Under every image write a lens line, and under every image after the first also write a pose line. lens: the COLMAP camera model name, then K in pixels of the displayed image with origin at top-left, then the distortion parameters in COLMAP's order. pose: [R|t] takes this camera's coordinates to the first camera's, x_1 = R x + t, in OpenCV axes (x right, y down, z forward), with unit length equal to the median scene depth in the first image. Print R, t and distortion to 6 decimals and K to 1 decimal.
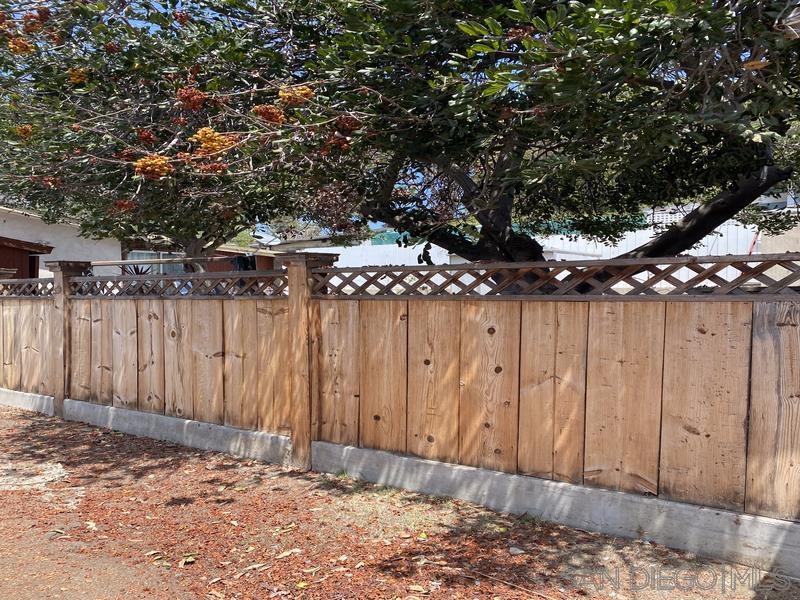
lens RADIAL K [[824.7, 0, 399.6], [0, 824.7, 308.4], [0, 0, 1]] dist [0.026342, 0.000000]
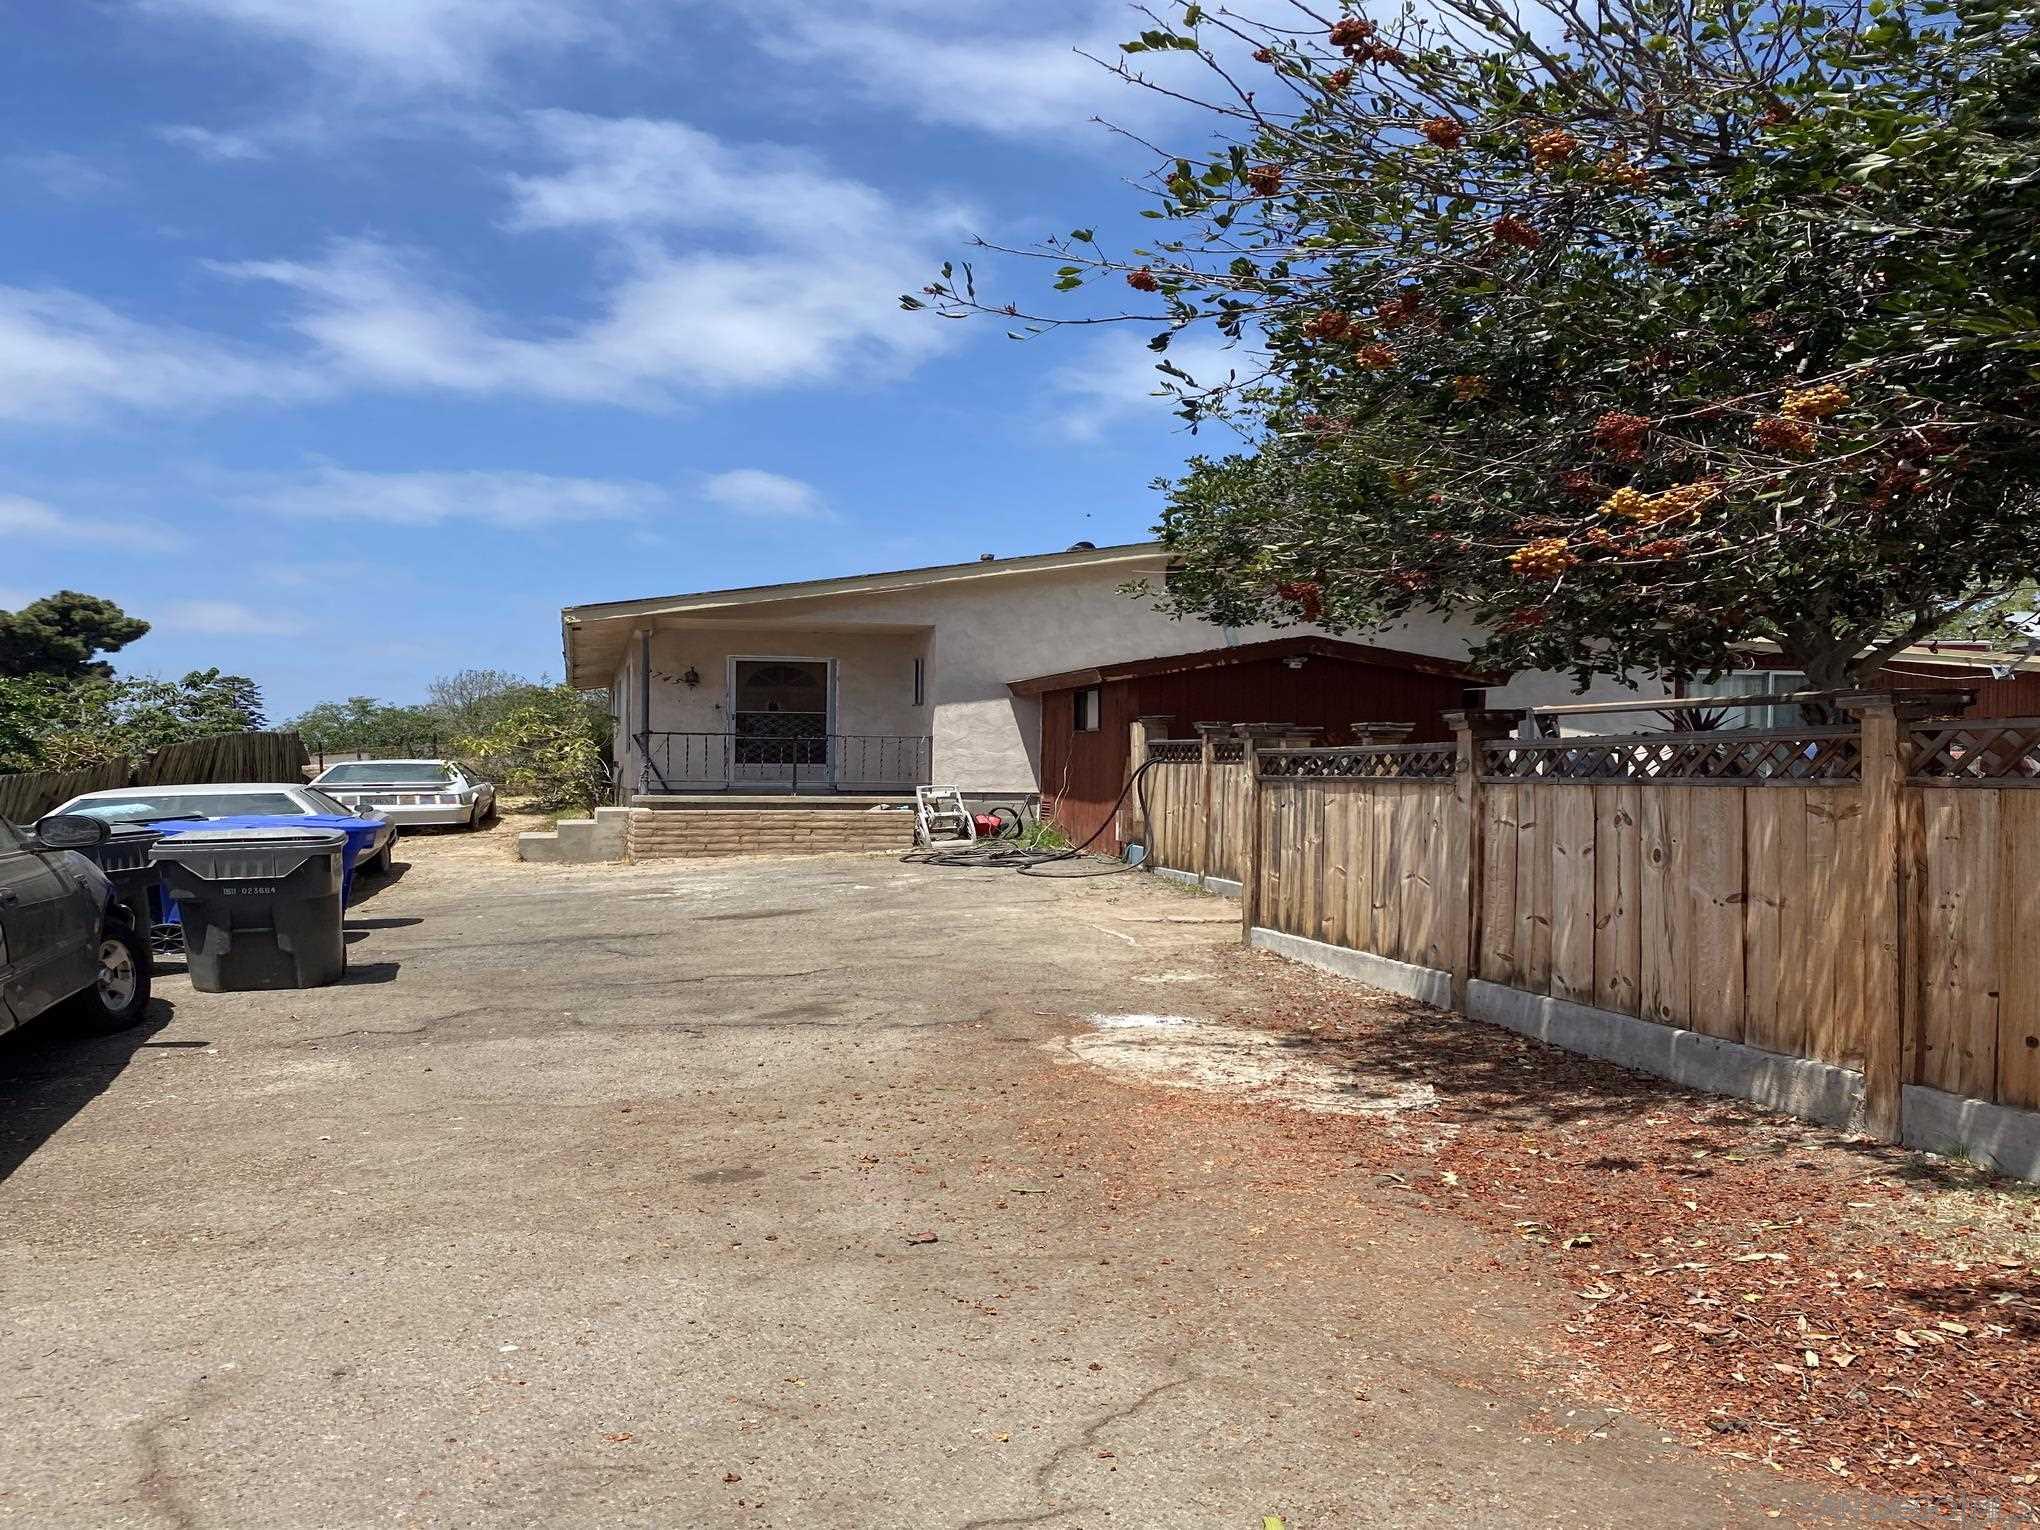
lens RADIAL K [[2102.9, 0, 1020.1], [0, 2102.9, 763.8], [0, 0, 1]] dist [0.026342, 0.000000]
pose [[0.794297, 0.003637, -0.607518, 0.212992], [-0.017557, 0.999702, -0.016969, 0.004919], [0.607276, 0.024145, 0.794124, -0.263577]]
